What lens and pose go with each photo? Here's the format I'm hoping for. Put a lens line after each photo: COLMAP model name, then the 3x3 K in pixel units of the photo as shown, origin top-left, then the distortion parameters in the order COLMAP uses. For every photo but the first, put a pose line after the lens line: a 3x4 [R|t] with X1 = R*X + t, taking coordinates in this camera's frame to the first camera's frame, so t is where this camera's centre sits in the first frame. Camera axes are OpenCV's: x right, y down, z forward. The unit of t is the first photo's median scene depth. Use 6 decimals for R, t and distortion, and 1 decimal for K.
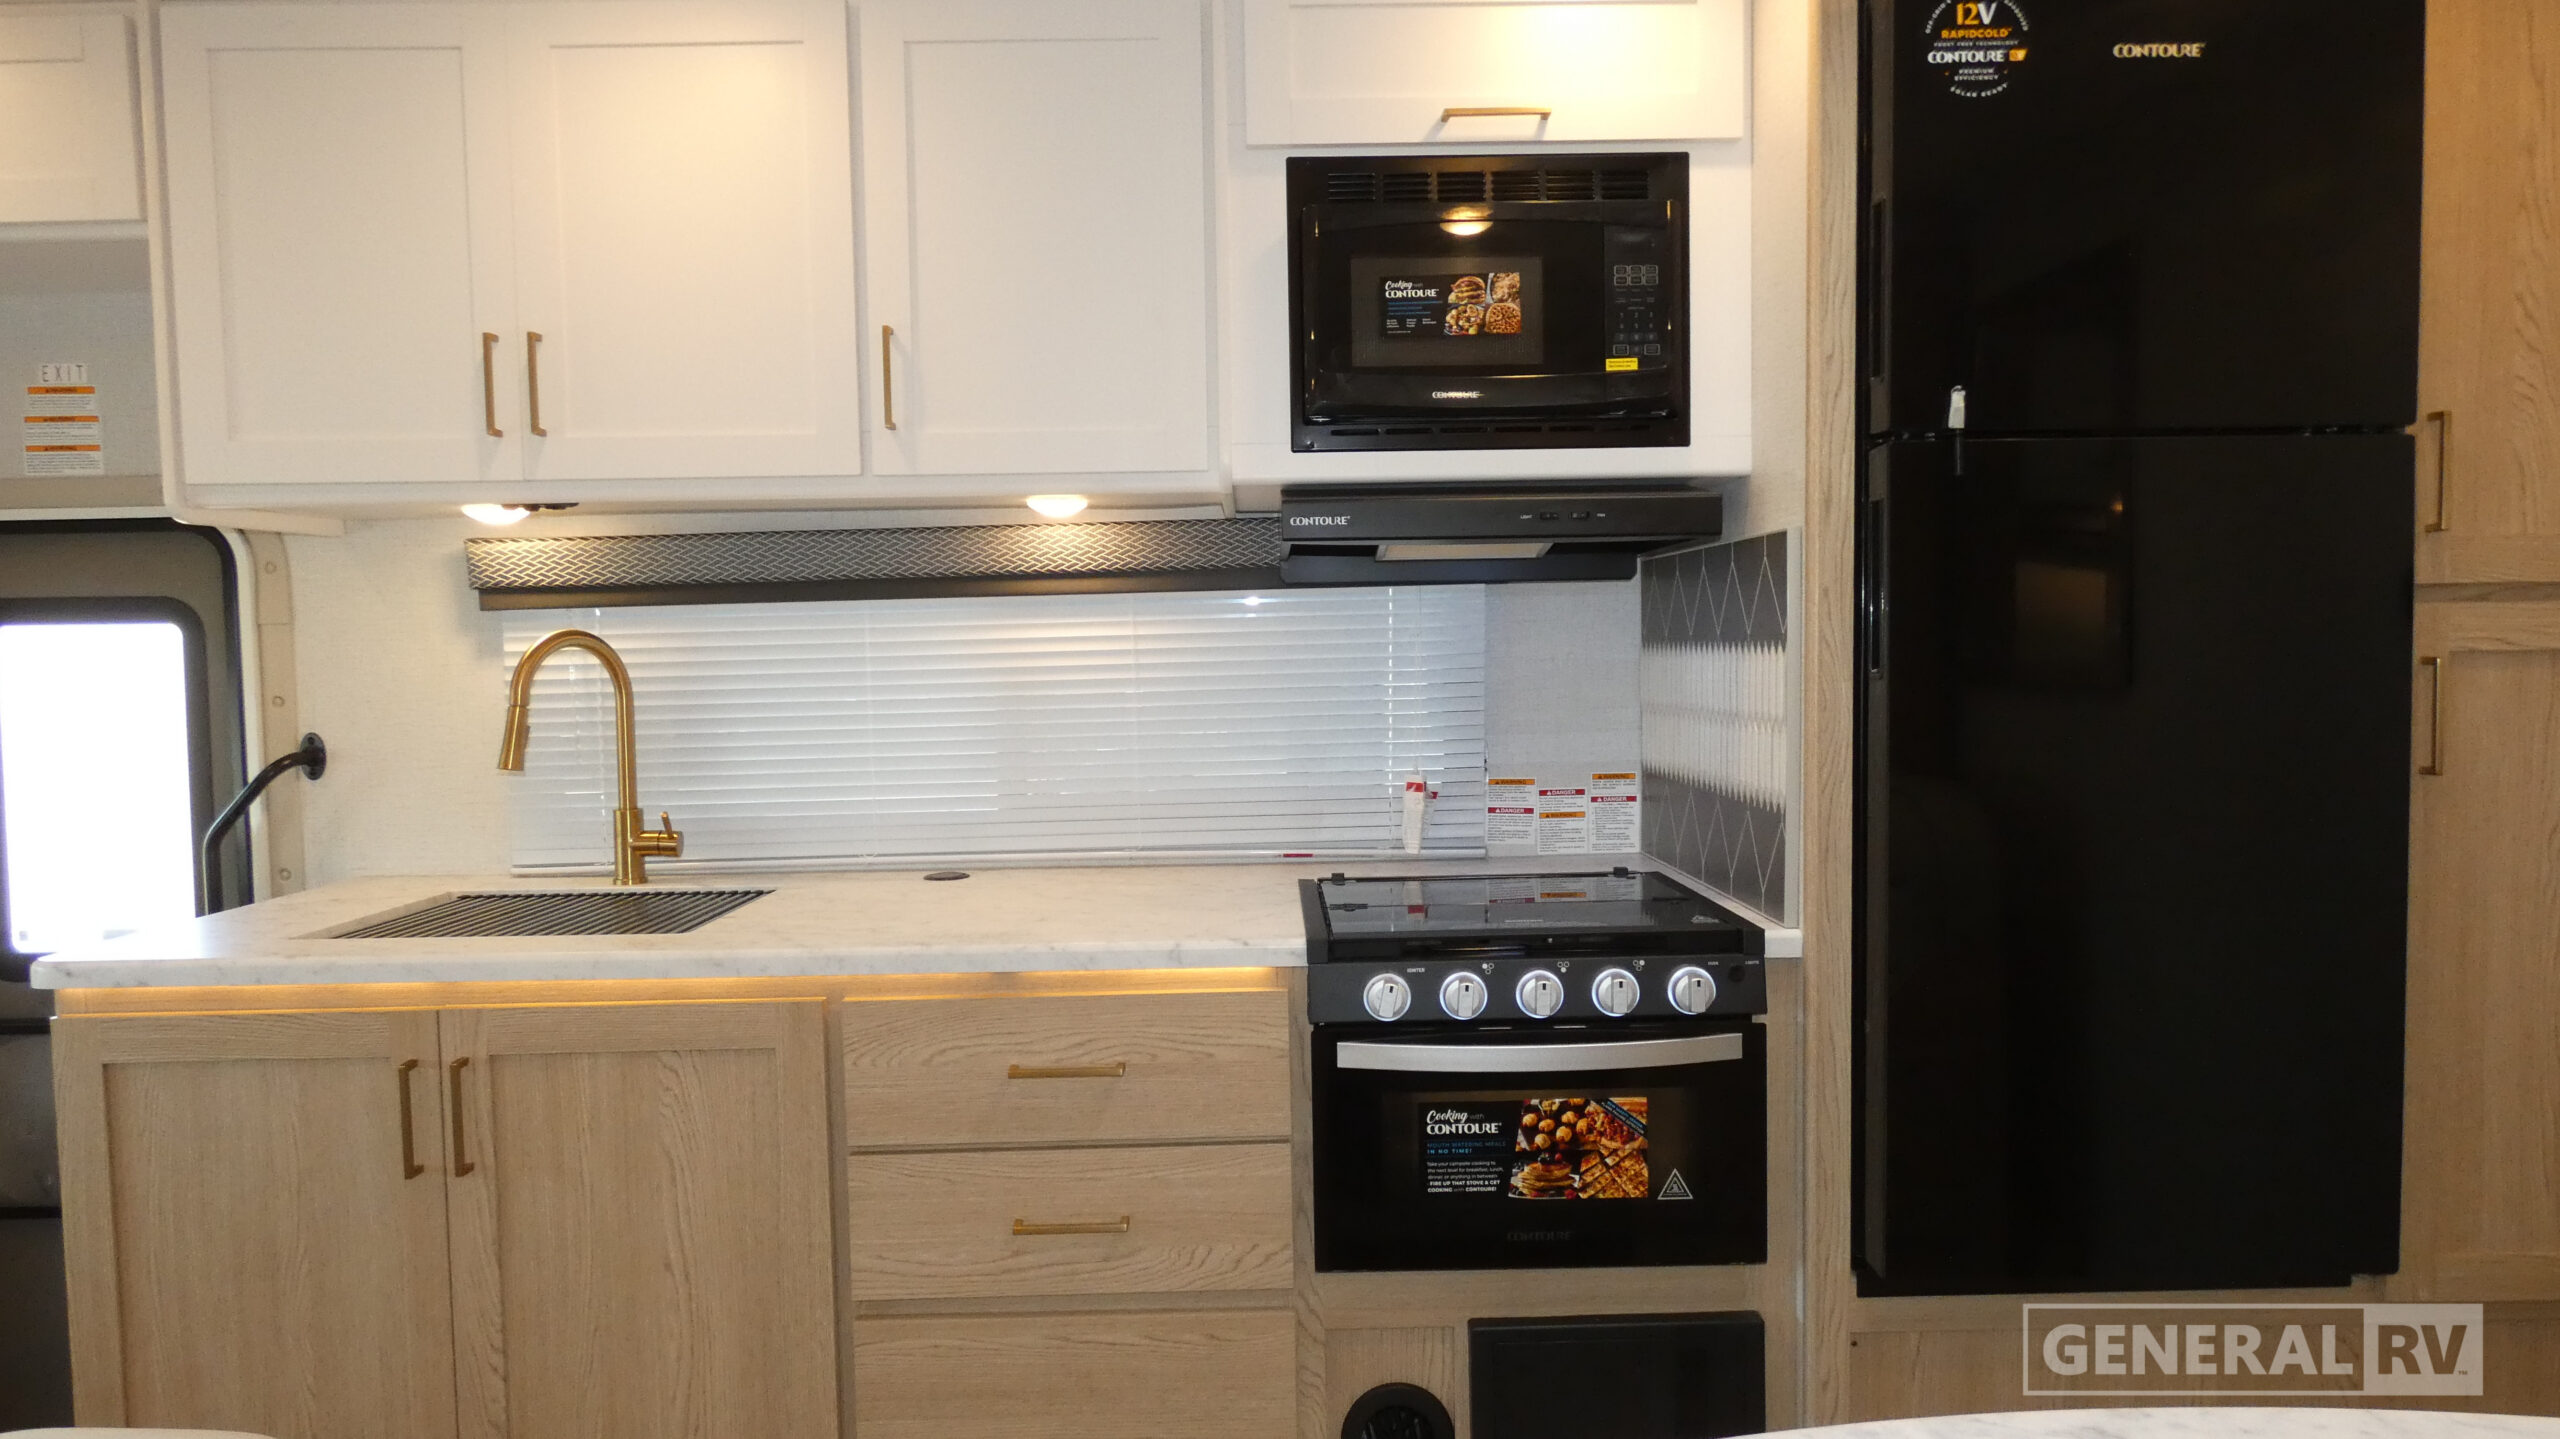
lens RADIAL K [[1545.8, 0, 1280.0], [0, 1545.8, 719.5], [0, 0, 1]] dist [-0.002572, -0.004599]
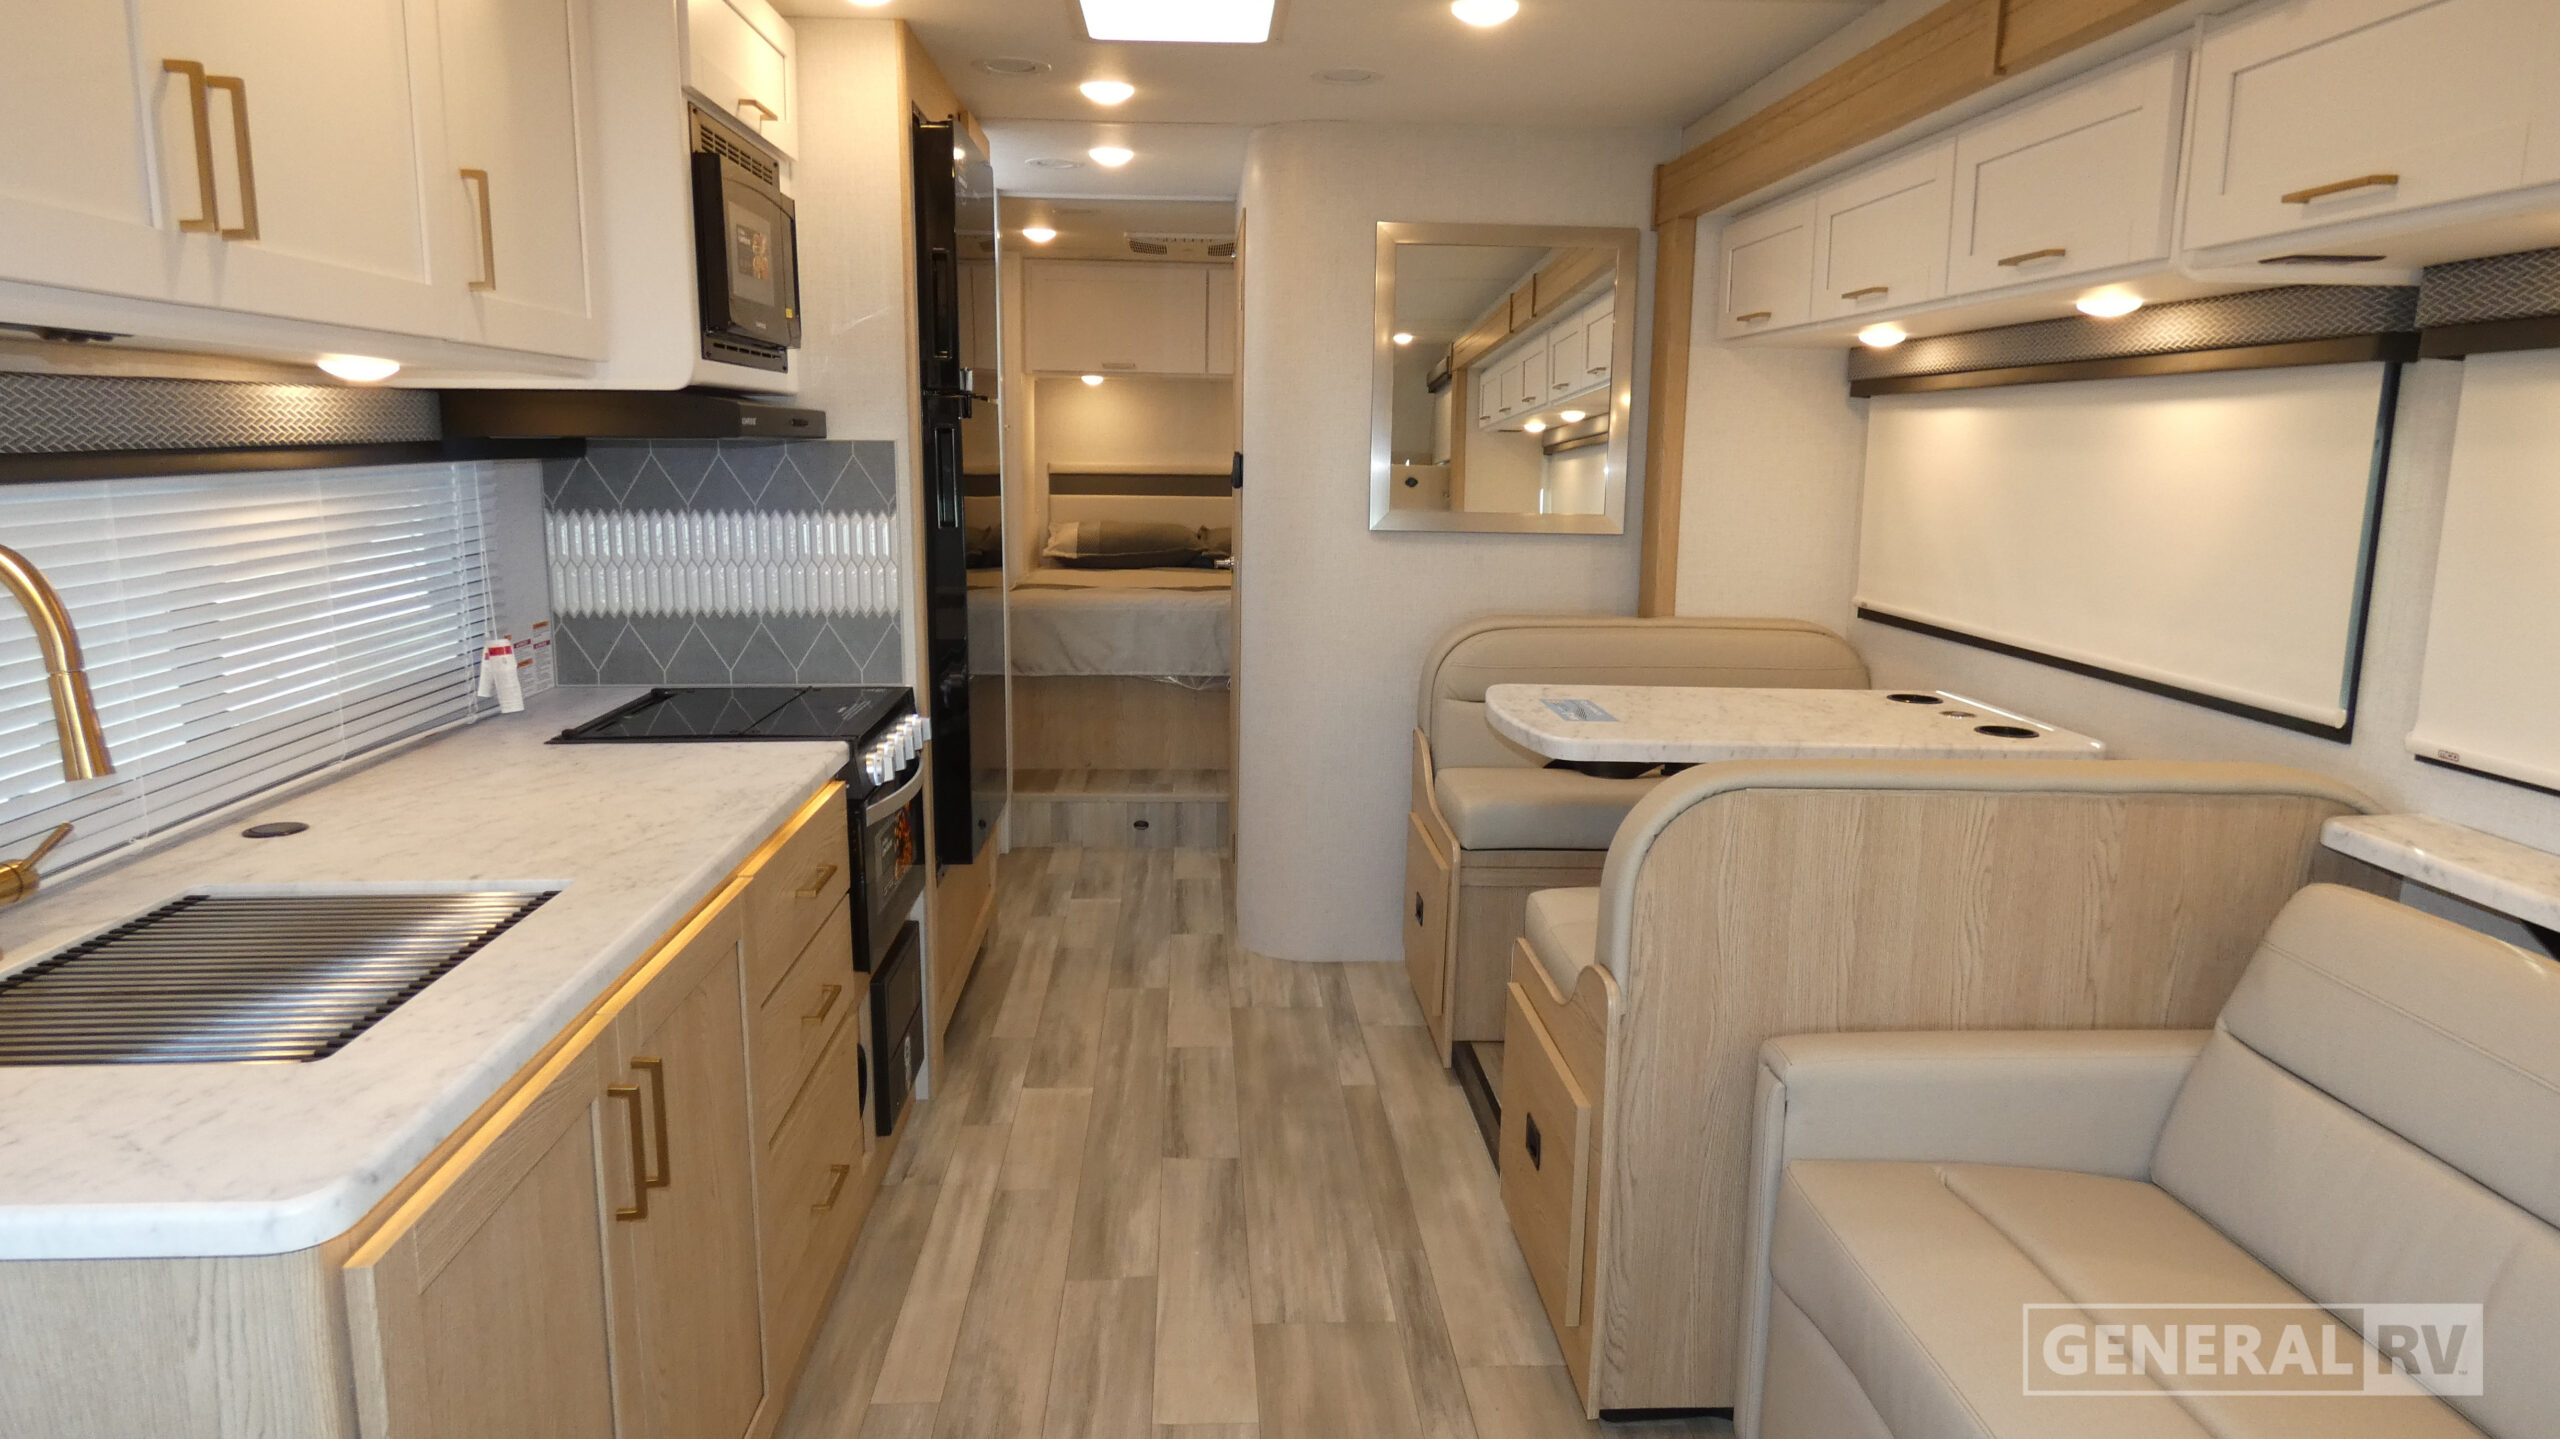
lens RADIAL K [[1619.8, 0, 1289.1], [0, 1619.8, 705.0], [0, 0, 1]] dist [0.049064, -0.000517]
pose [[-0.055893, -0.145726, 0.987745, -1.089576], [0.044249, 0.987958, 0.148261, -0.065063], [-0.997456, 0.051994, -0.048772, 0.530553]]
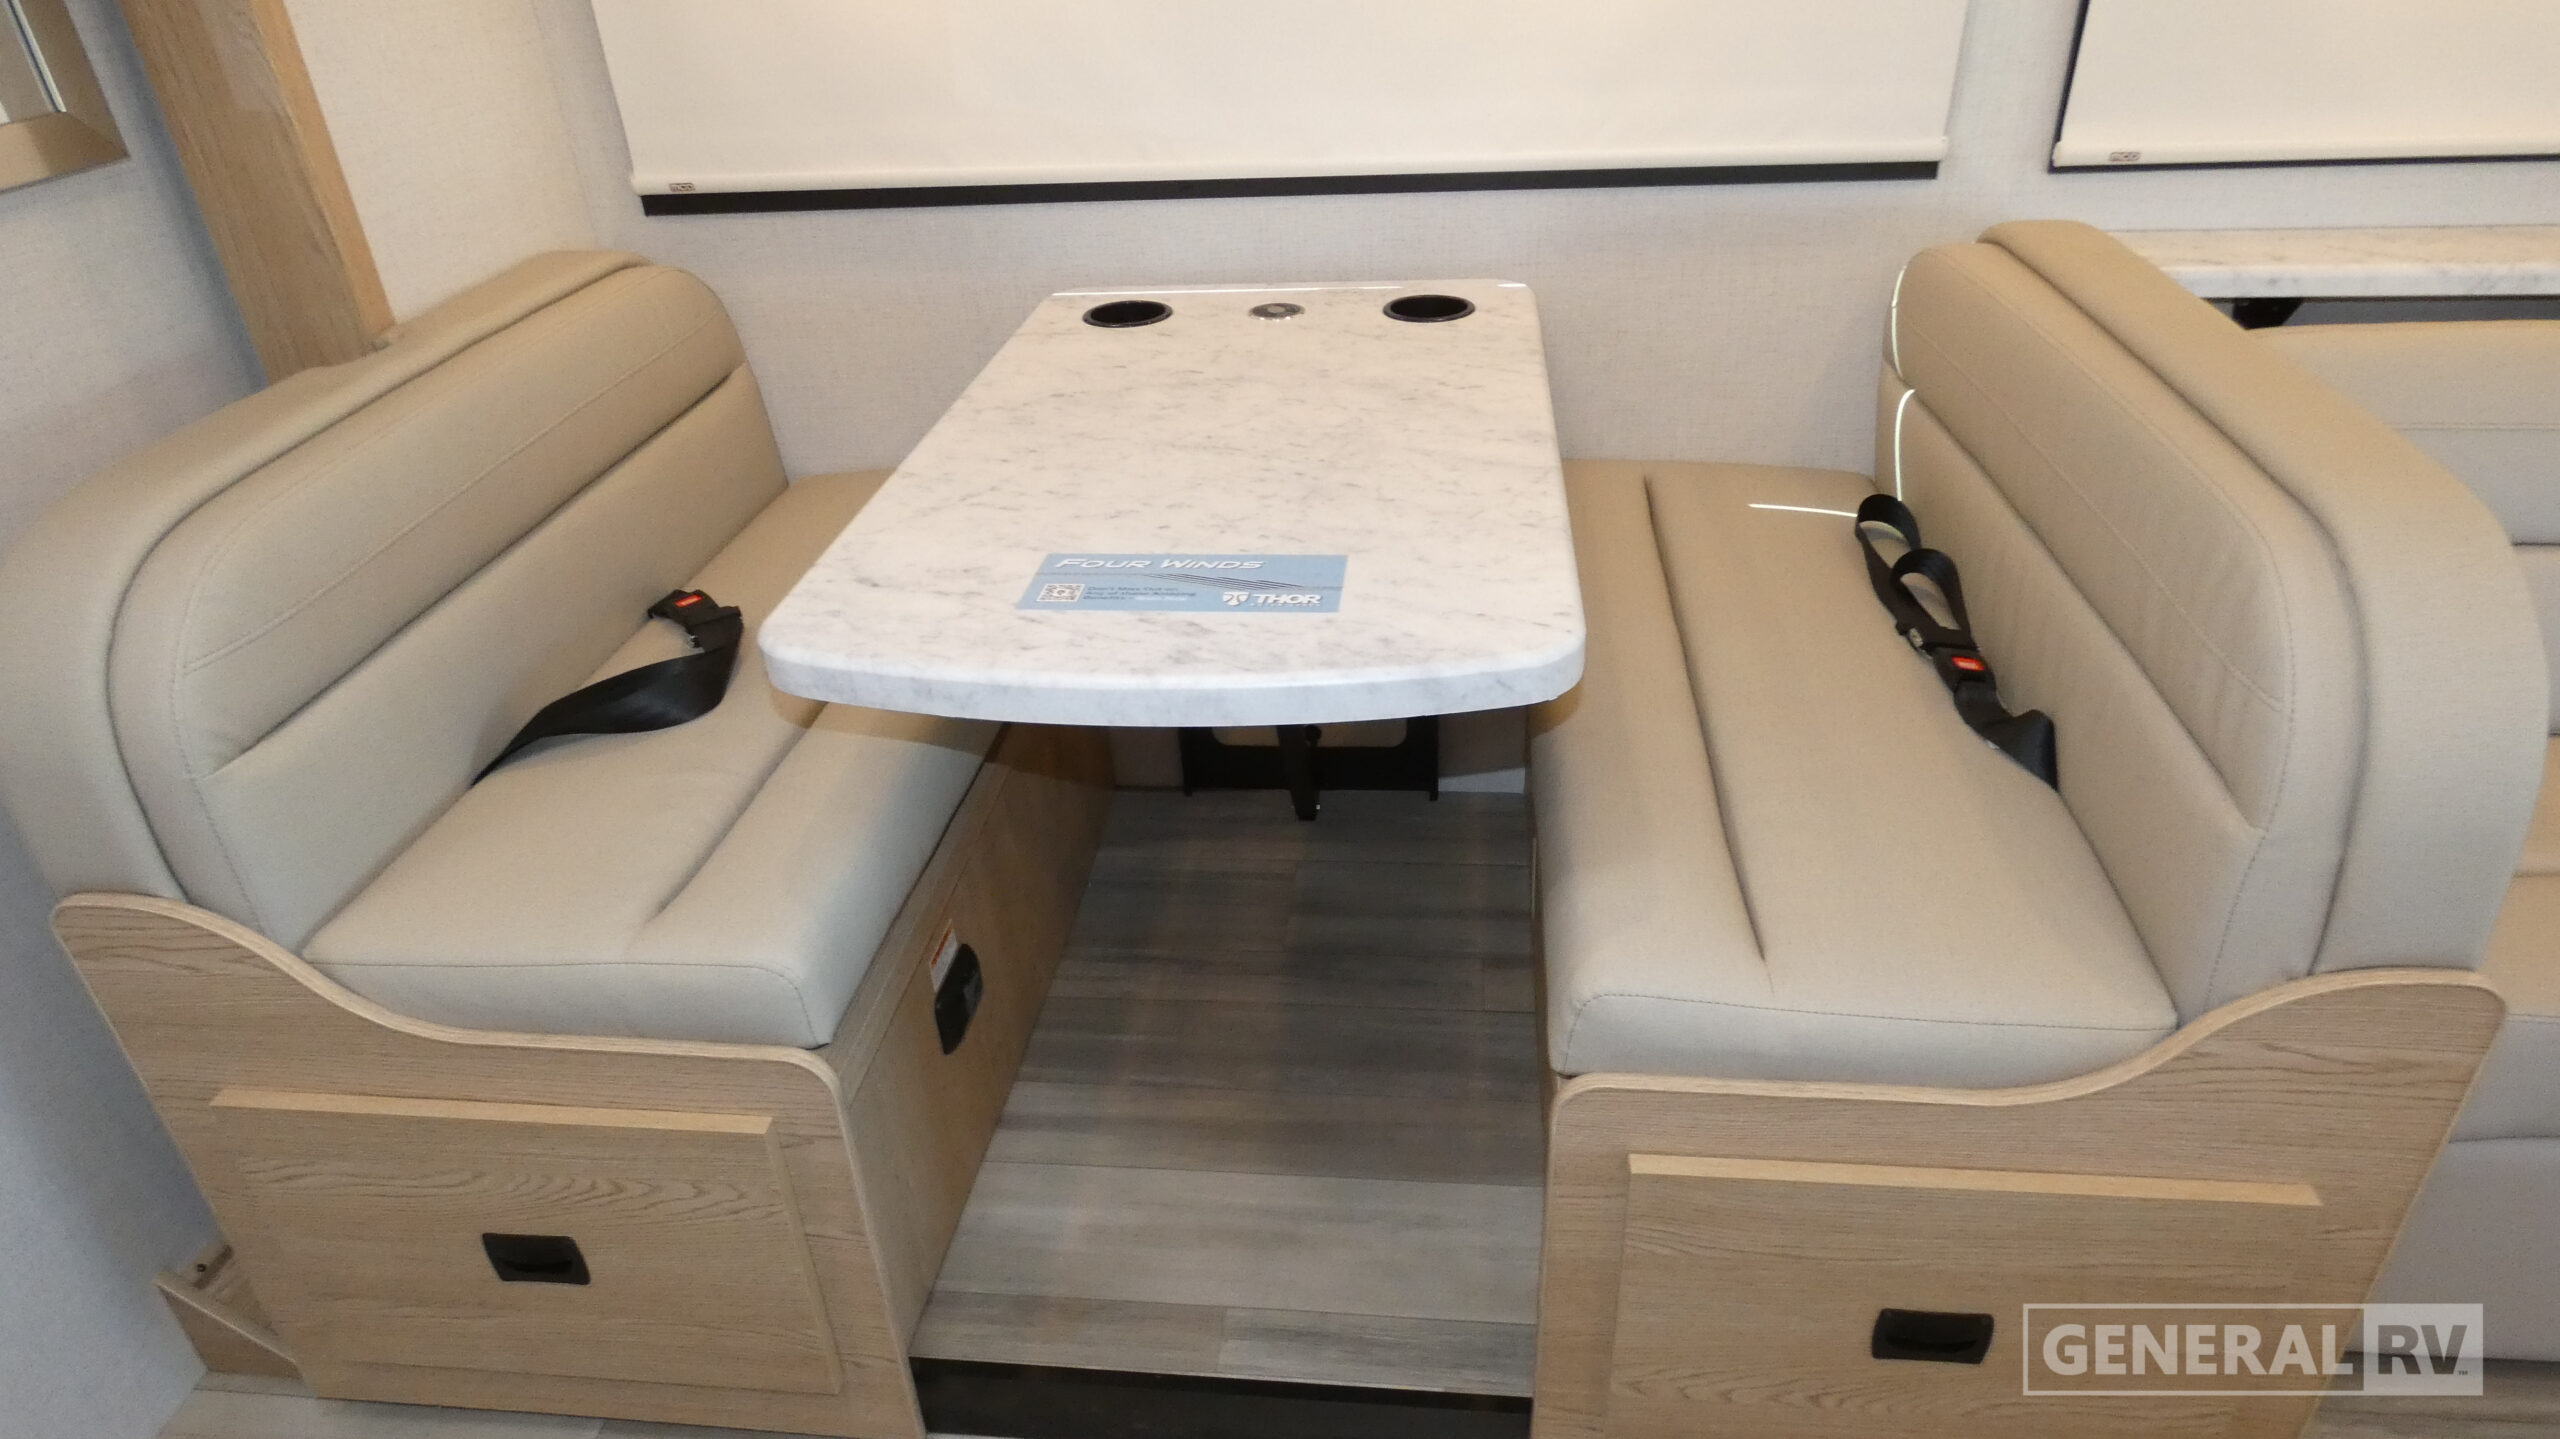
lens RADIAL K [[1545.8, 0, 1280.0], [0, 1545.8, 719.5], [0, 0, 1]] dist [-0.002572, -0.004599]
pose [[-0.991665, -0.001784, 0.128827, 0.018953], [0.070876, 0.827459, 0.557035, -0.094998], [-0.107593, 0.561523, -0.820436, 0.665444]]
